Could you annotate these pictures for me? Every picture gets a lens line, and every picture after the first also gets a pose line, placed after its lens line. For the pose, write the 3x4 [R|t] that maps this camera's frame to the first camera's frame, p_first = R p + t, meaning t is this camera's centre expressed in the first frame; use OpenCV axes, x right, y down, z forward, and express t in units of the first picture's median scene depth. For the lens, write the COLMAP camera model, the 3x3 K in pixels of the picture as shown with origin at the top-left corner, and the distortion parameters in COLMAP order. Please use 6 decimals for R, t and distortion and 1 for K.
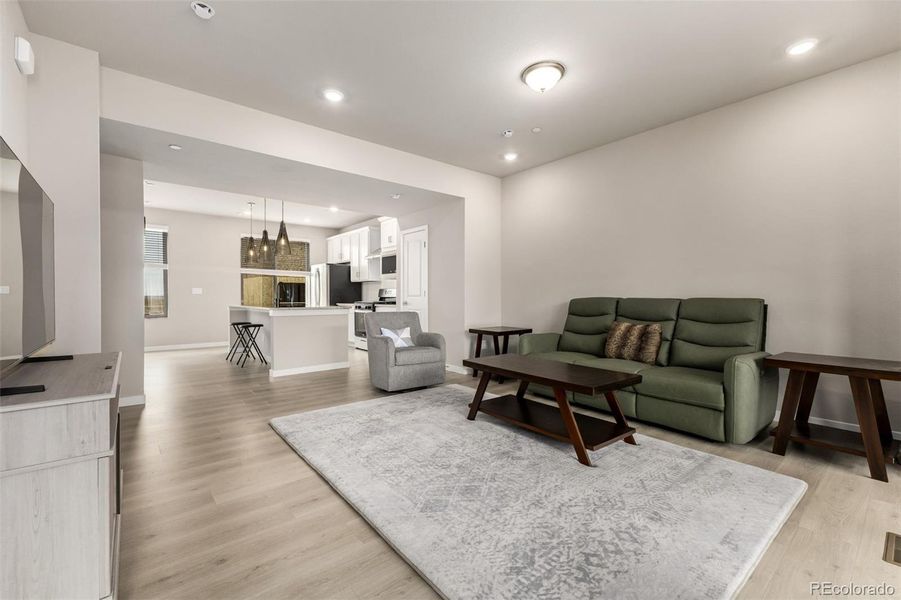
lens RADIAL K [[387.6, 0, 451.0], [0, 387.6, 298.5], [0, 0, 1]] dist [0.011684, -0.000661]
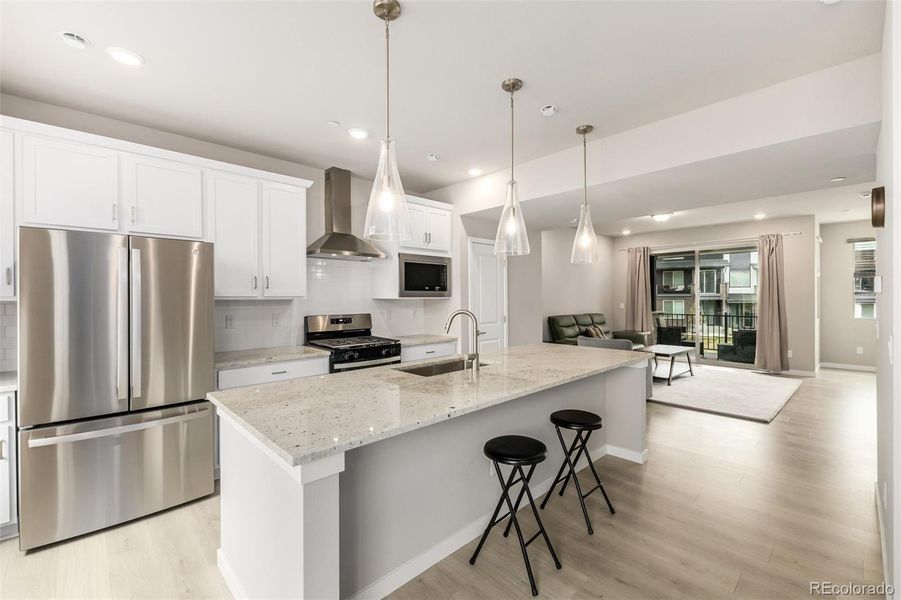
lens RADIAL K [[387.6, 0, 451.0], [0, 387.6, 298.5], [0, 0, 1]] dist [0.011684, -0.000661]
pose [[-0.075922, -0.004000, 0.997106, -1.274996], [0.007883, 0.999958, 0.004611, -0.088727], [-0.997083, 0.008210, -0.075887, 1.612993]]
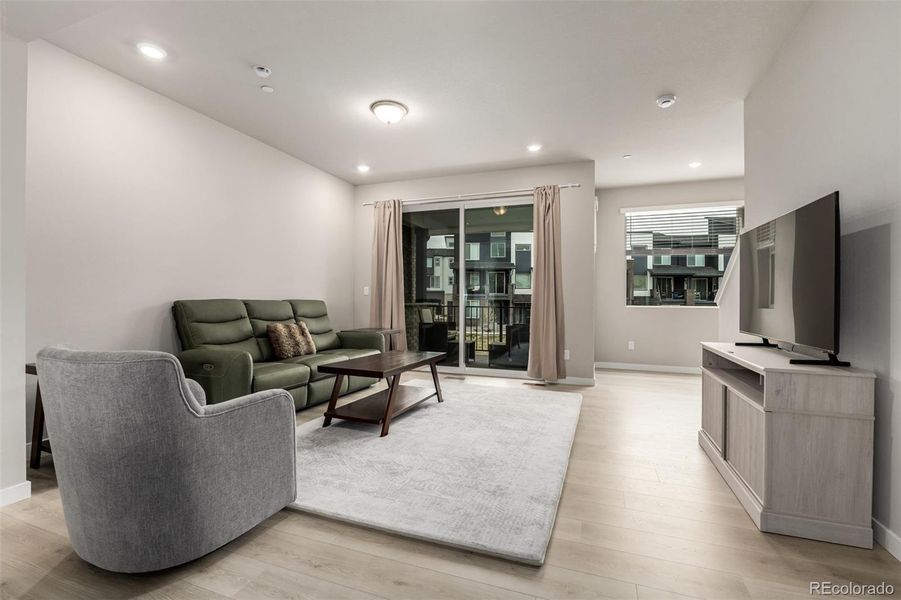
lens RADIAL K [[387.6, 0, 451.0], [0, 387.6, 298.5], [0, 0, 1]] dist [0.011684, -0.000661]
pose [[-0.500776, 0.000490, 0.865577, -0.600701], [-0.003685, 0.999990, -0.002698, -0.004190], [-0.865569, -0.004540, -0.500769, 0.974960]]
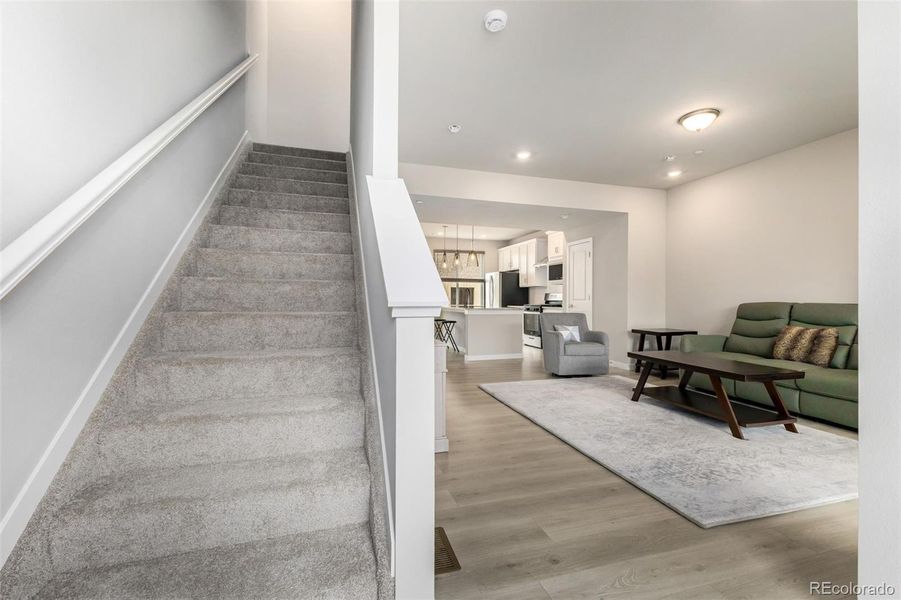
lens RADIAL K [[387.6, 0, 451.0], [0, 387.6, 298.5], [0, 0, 1]] dist [0.011684, -0.000661]
pose [[0.922161, 0.004643, -0.386779, -0.001713], [-0.007927, 0.999945, -0.006895, 0.001348], [0.386726, 0.009424, 0.922147, -0.276886]]
